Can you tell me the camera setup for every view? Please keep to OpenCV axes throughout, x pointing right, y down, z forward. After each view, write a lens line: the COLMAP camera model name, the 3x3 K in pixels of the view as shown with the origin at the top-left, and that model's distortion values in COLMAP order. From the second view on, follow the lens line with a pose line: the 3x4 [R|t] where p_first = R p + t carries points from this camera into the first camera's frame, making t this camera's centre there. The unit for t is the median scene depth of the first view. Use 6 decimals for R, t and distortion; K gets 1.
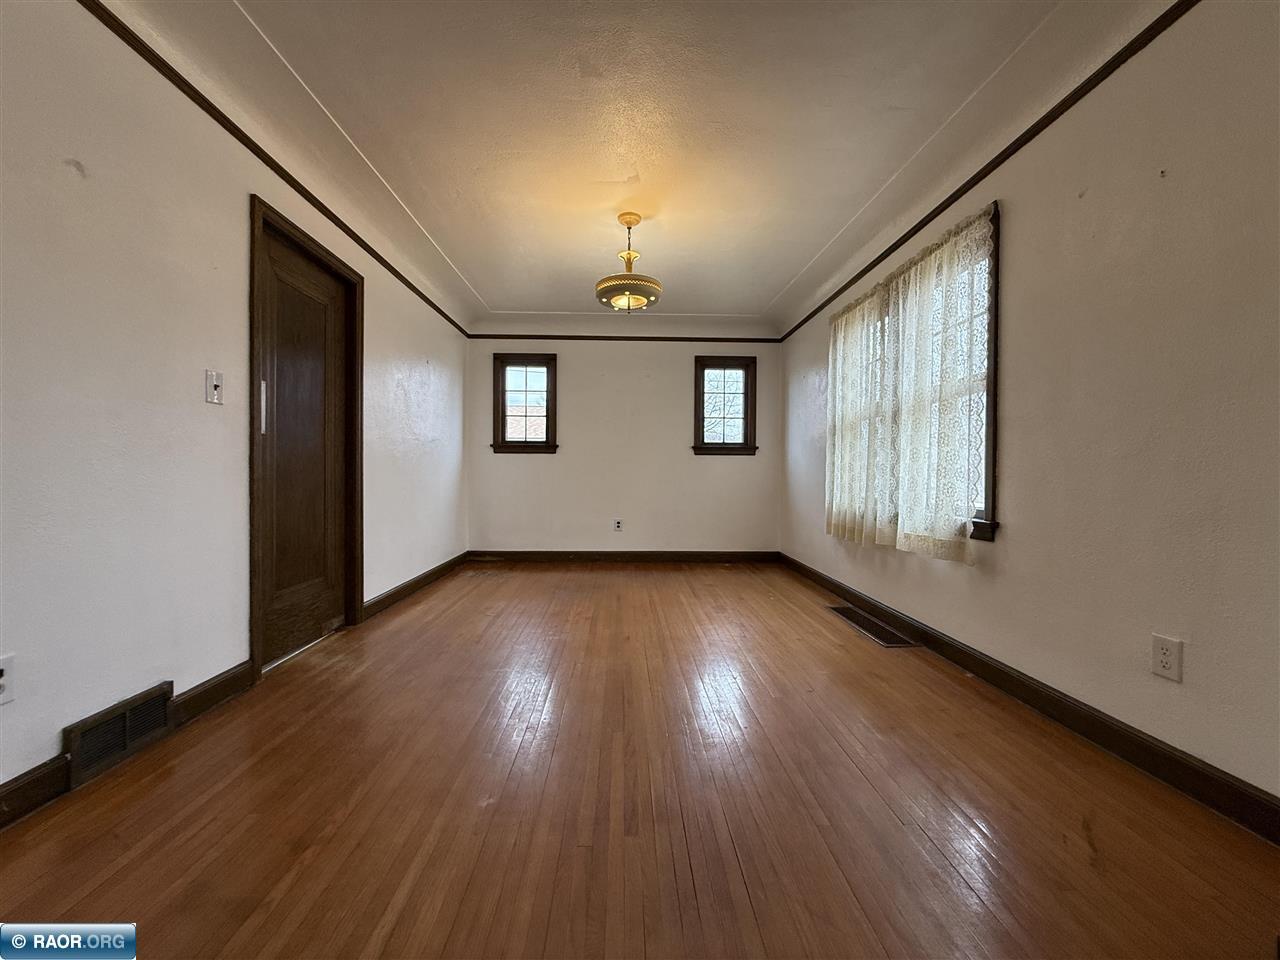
lens RADIAL K [[509.0, 0, 638.4], [0, 509.0, 480.9], [0, 0, 1]] dist [-0.000356, -0.000054]
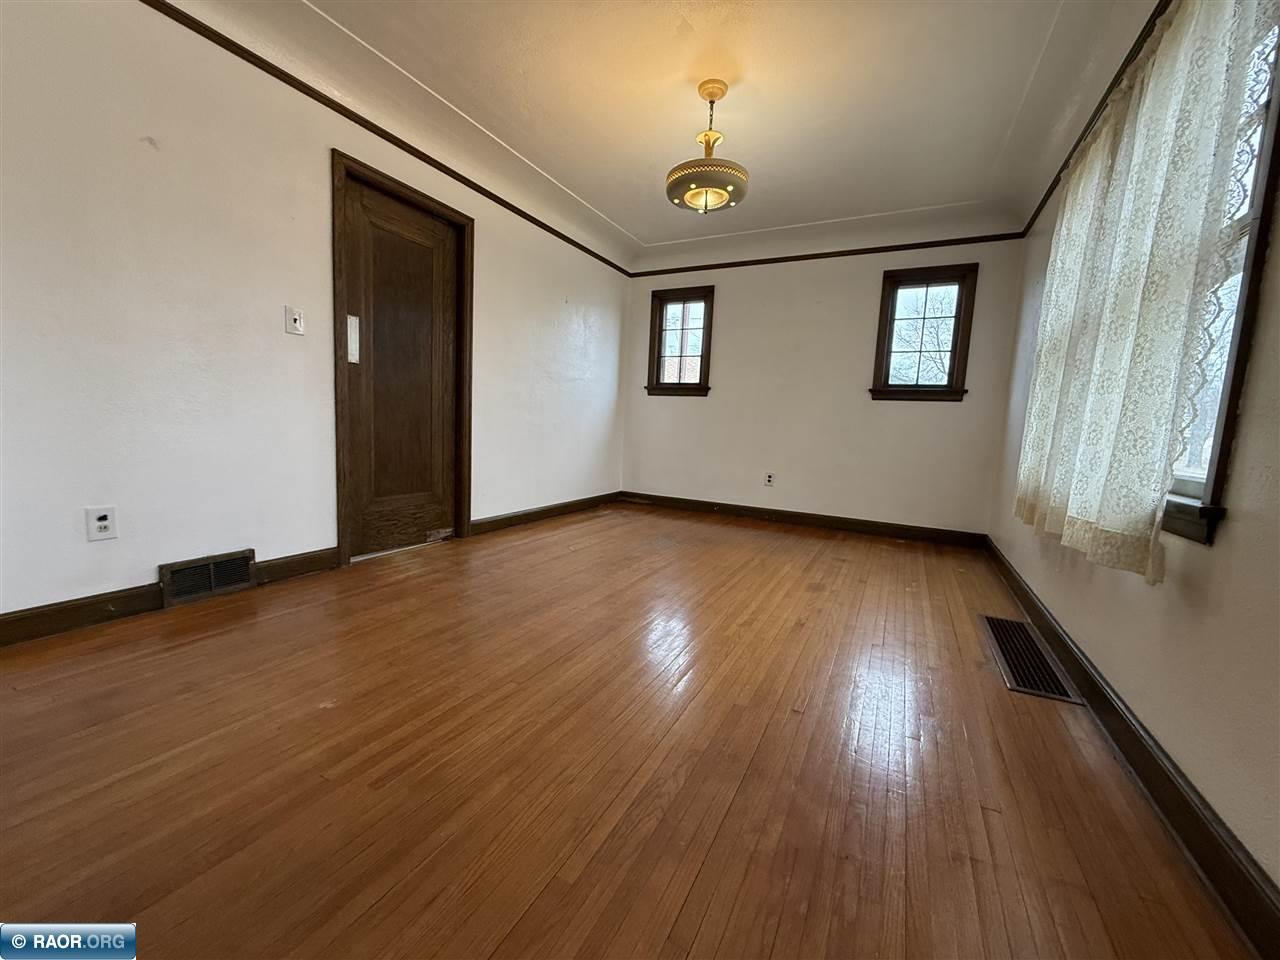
lens RADIAL K [[509.0, 0, 638.4], [0, 509.0, 480.9], [0, 0, 1]] dist [-0.000356, -0.000054]
pose [[0.869854, 0.089482, -0.485125, 0.324868], [-0.048012, 0.994099, 0.097275, 0.025439], [0.490967, -0.061323, 0.869017, 0.208402]]
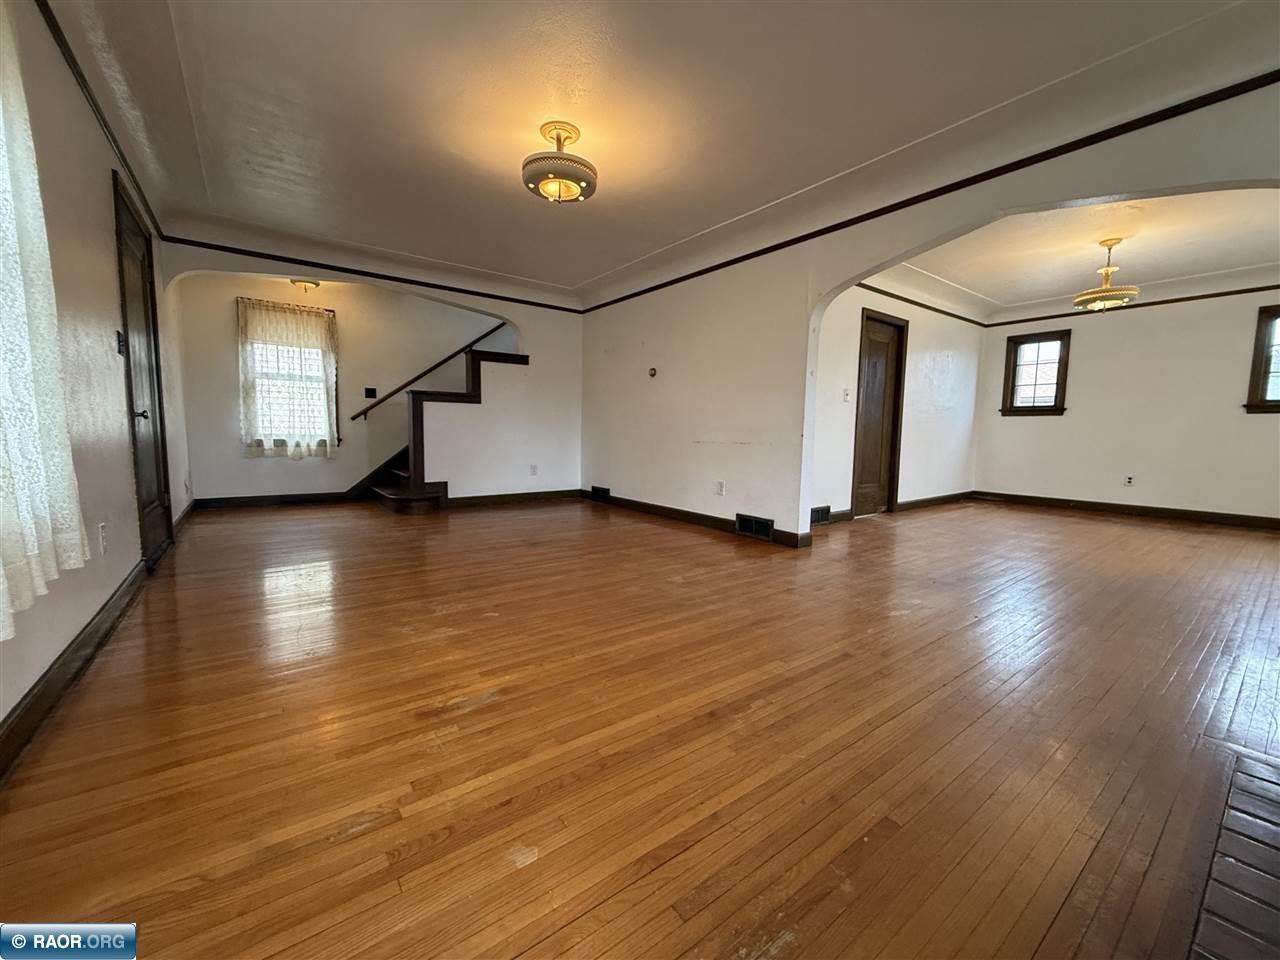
lens RADIAL K [[509.0, 0, 638.4], [0, 509.0, 480.9], [0, 0, 1]] dist [-0.000356, -0.000054]
pose [[0.575359, 0.080126, -0.813967, 0.410273], [-0.018631, 0.996216, 0.084897, 0.026043], [0.817689, -0.033681, 0.574675, -0.818356]]
